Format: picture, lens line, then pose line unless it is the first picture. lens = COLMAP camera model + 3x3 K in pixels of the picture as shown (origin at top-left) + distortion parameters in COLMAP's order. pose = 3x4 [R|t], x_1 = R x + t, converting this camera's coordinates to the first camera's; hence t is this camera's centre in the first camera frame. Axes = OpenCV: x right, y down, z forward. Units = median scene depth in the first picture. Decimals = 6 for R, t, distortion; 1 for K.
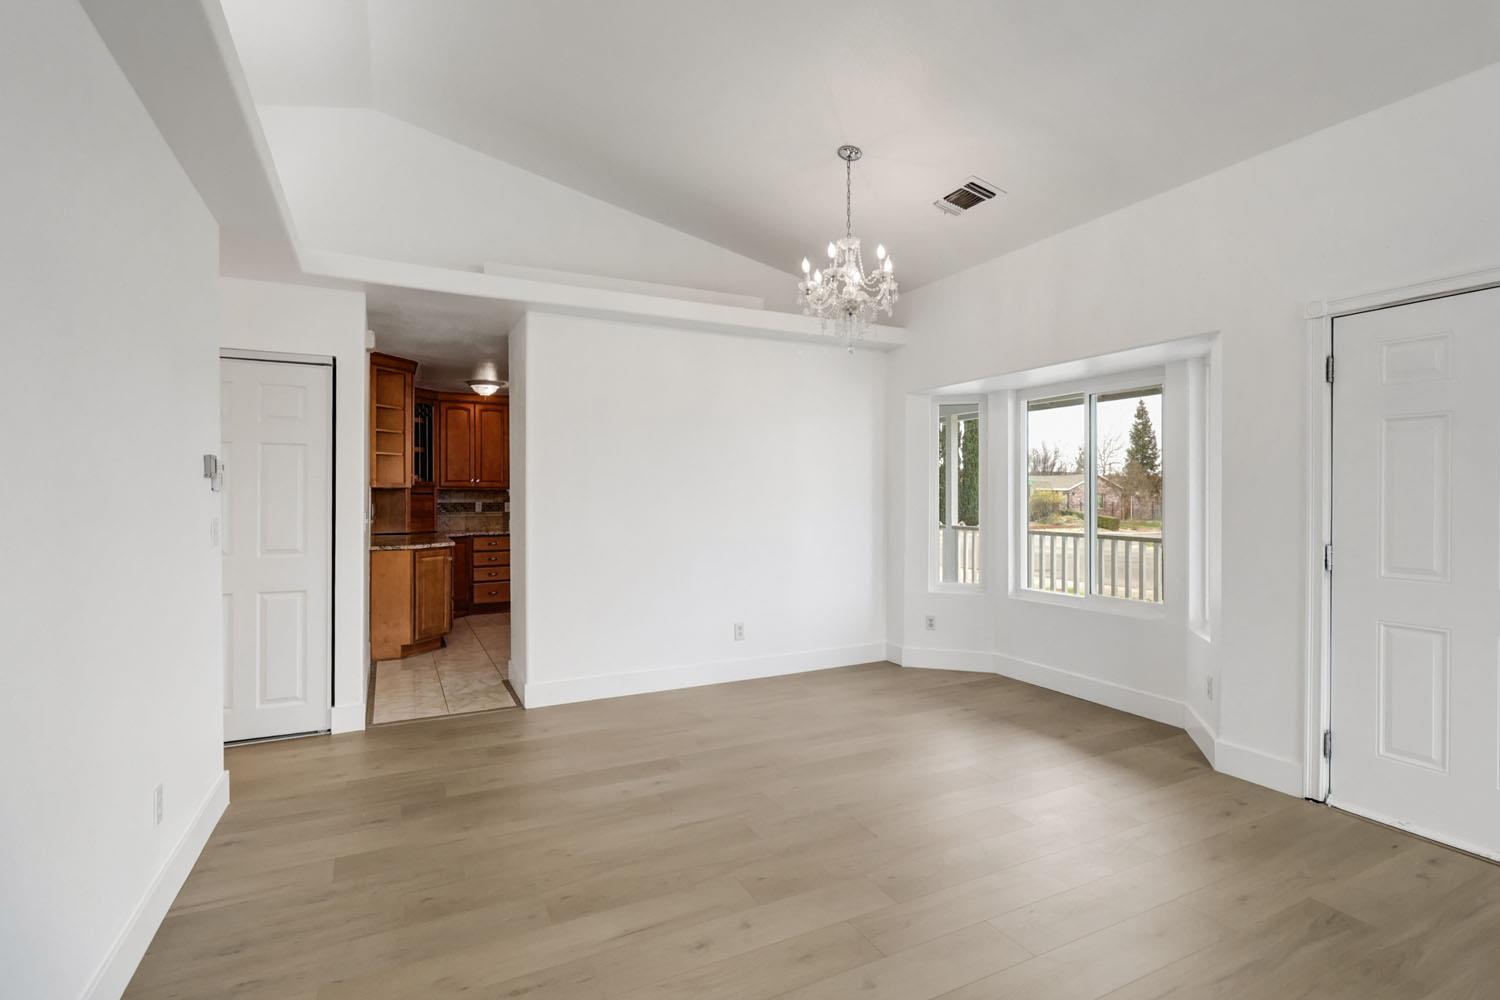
lens RADIAL K [[703.1, 0, 758.3], [0, 703.1, 496.4], [0, 0, 1]] dist [0.001938, -0.000085]
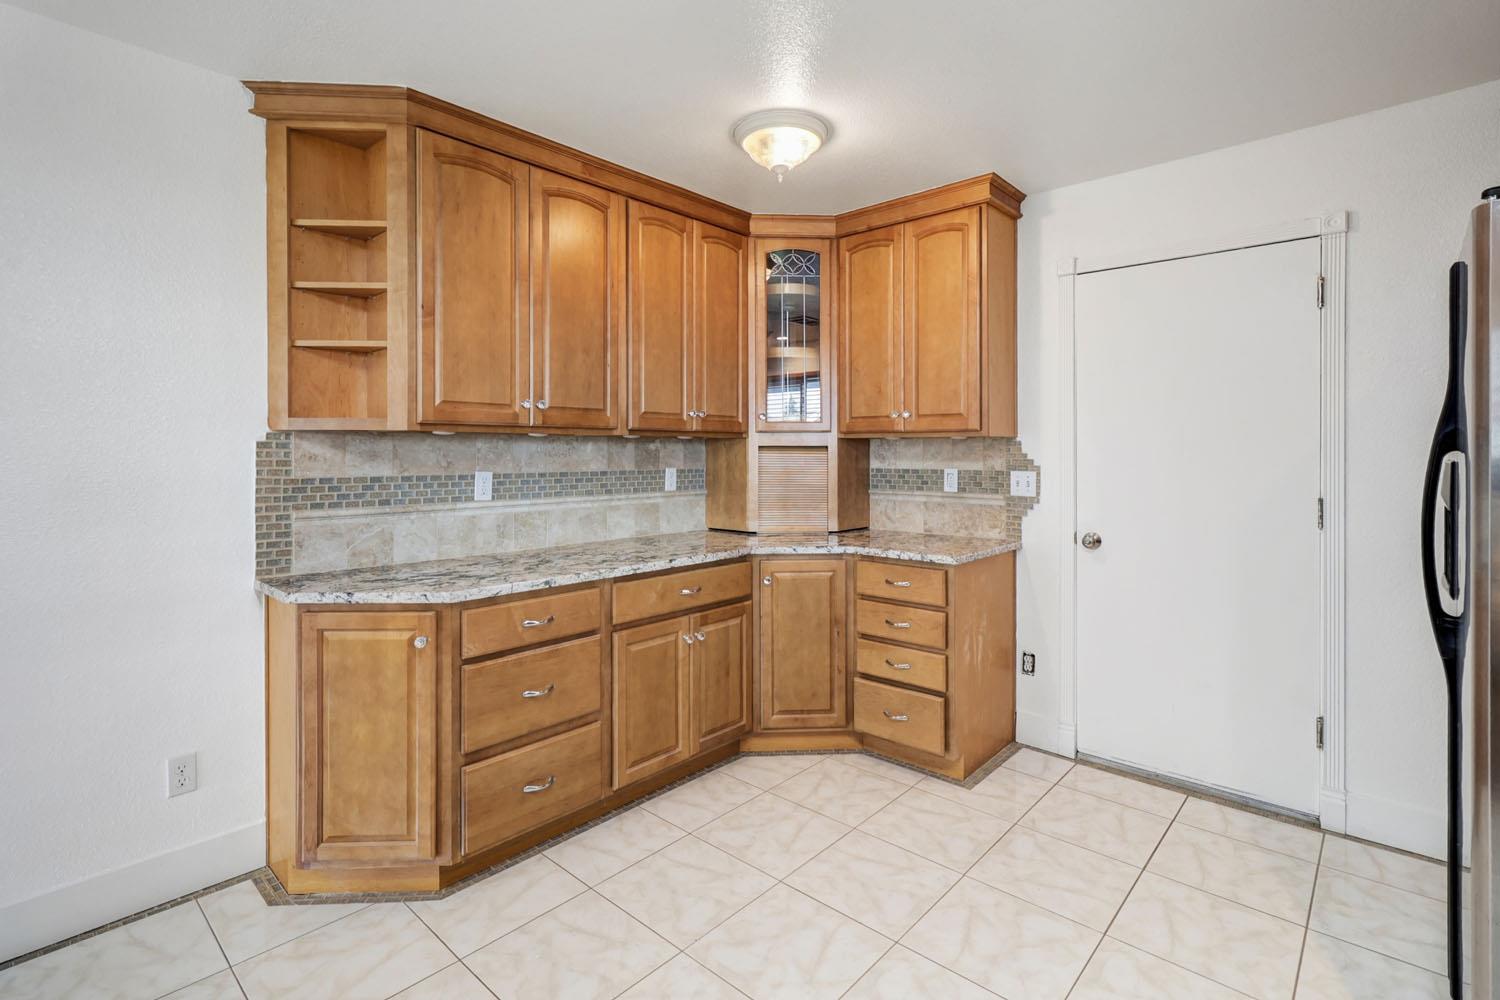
lens RADIAL K [[708.6, 0, 761.8], [0, 708.6, 458.7], [0, 0, 1]] dist [-0.000413, -0.000651]
pose [[0.351303, 0.011012, -0.936197, -0.077096], [-0.003653, 0.999939, 0.010391, -0.001996], [0.936255, -0.000230, 0.351322, 1.127791]]
